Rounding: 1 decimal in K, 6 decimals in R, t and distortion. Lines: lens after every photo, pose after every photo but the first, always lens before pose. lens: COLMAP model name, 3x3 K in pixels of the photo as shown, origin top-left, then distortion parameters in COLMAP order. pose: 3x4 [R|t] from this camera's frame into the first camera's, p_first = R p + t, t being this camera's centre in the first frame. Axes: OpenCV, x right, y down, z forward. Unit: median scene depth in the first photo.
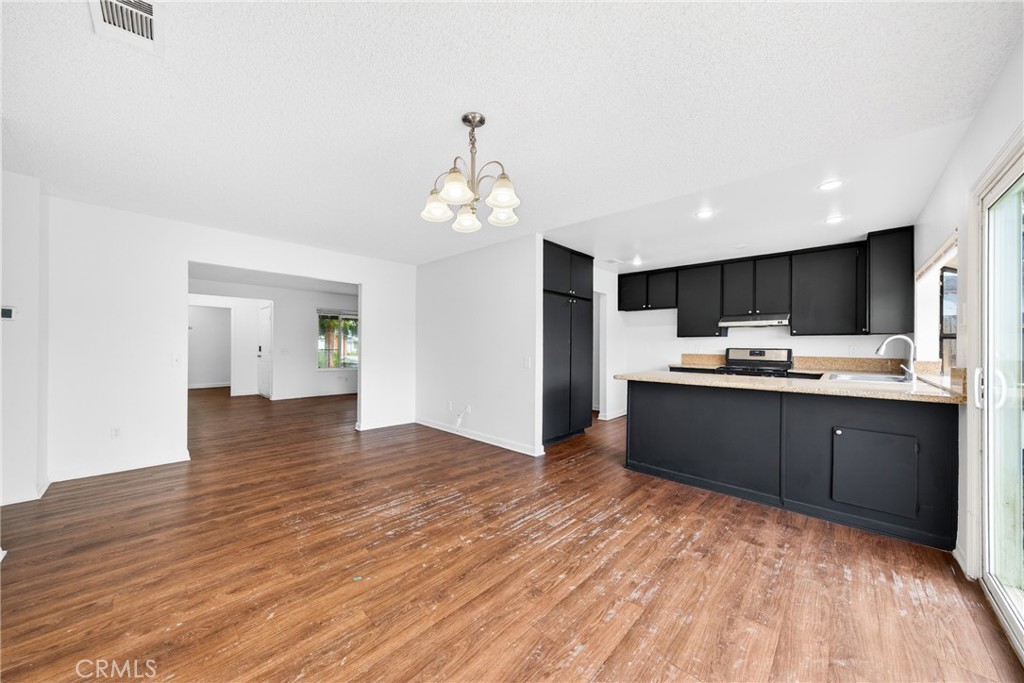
lens RADIAL K [[356.7, 0, 510.7], [0, 356.7, 344.0], [0, 0, 1]] dist [-0.006316, 0.002784]
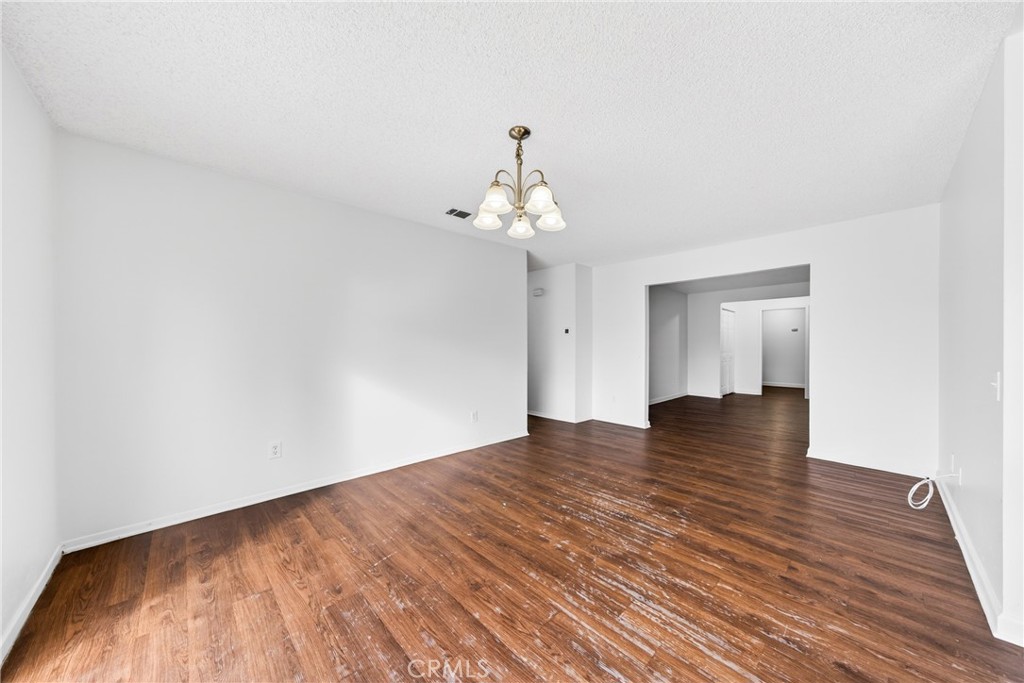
lens RADIAL K [[356.7, 0, 505.8], [0, 356.7, 348.2], [0, 0, 1]] dist [-0.006316, 0.002784]
pose [[-0.069221, -0.001413, -0.997600, 0.752969], [0.007684, 0.999969, -0.001949, 0.016882], [0.997572, -0.007800, -0.069208, 0.814730]]
